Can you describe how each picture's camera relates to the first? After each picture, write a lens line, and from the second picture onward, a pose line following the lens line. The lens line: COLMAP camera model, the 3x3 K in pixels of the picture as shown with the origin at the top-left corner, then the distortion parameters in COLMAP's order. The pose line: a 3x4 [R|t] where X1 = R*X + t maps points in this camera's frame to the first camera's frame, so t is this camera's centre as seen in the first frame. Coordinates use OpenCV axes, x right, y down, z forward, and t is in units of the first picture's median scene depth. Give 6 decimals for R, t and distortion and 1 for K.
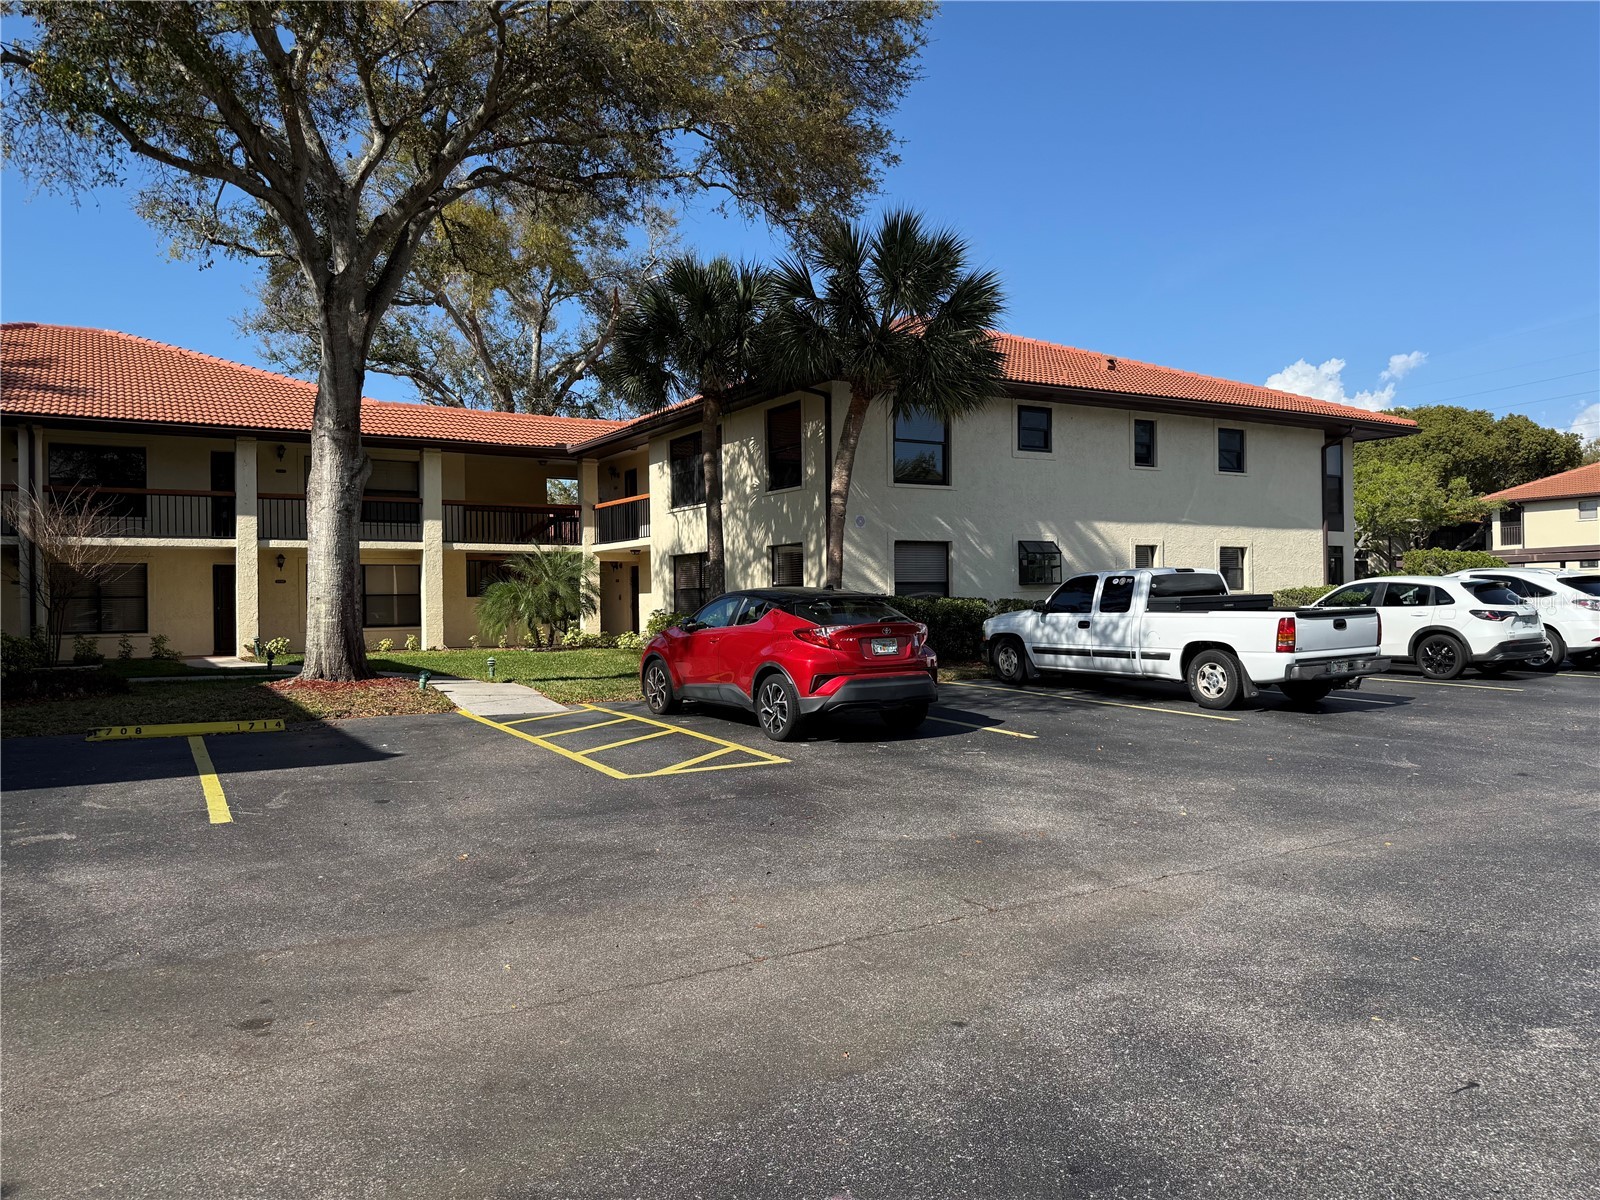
lens RADIAL K [[1137.9, 0, 800.0], [0, 1137.9, 600.0], [0, 0, 1]] dist [-0.000450, -0.001705]
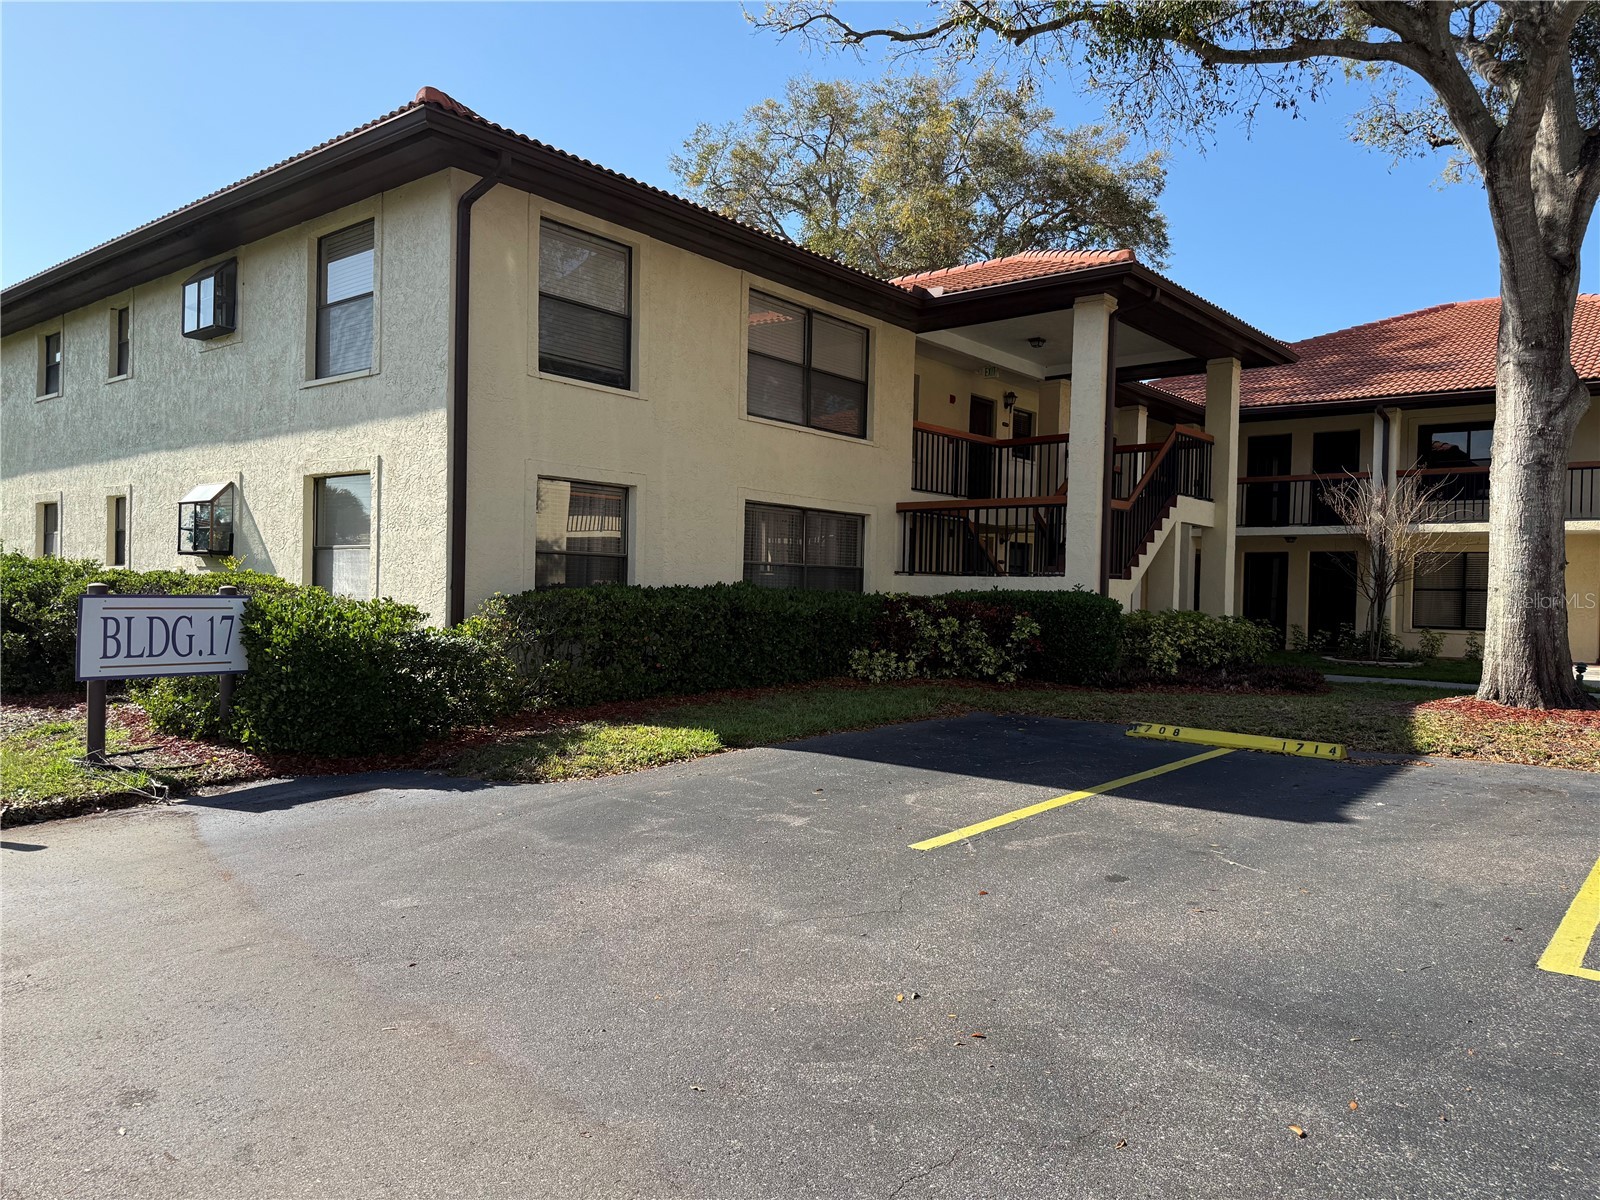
lens RADIAL K [[1137.9, 0, 800.0], [0, 1137.9, 600.0], [0, 0, 1]] dist [-0.000450, -0.001705]
pose [[0.331158, 0.029511, -0.943114, 0.112906], [-0.028107, 0.999376, 0.021403, 0.002446], [0.943157, 0.019420, 0.331780, 0.345298]]
